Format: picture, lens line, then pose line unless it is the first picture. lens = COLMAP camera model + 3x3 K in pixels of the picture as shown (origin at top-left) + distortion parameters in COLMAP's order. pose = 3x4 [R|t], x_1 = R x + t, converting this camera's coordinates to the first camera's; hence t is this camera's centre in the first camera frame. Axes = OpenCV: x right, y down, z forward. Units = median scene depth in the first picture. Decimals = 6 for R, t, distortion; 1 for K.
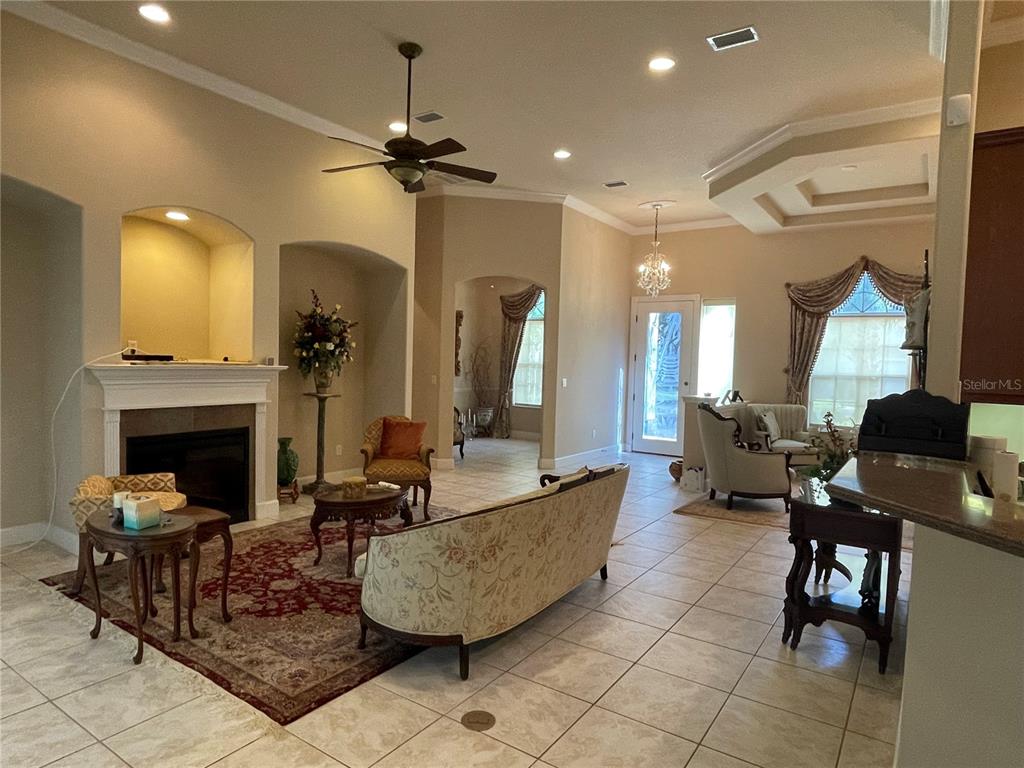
lens RADIAL K [[619.6, 0, 512.0], [0, 619.6, 384.0], [0, 0, 1]] dist [0.005613, -0.000537]
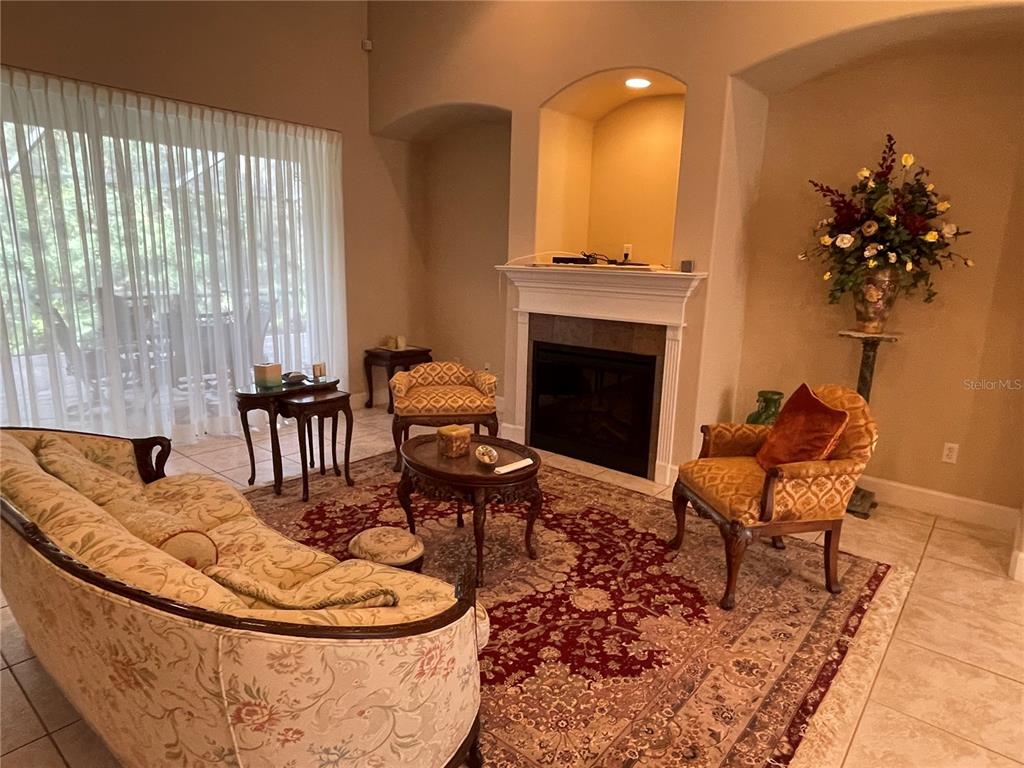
lens RADIAL K [[619.6, 0, 512.0], [0, 619.6, 384.0], [0, 0, 1]] dist [0.005613, -0.000537]
pose [[-0.103704, 0.167109, -0.980469, 0.355266], [-0.070291, 0.982088, 0.174819, -0.017189], [0.992121, 0.087048, -0.090100, 0.989735]]
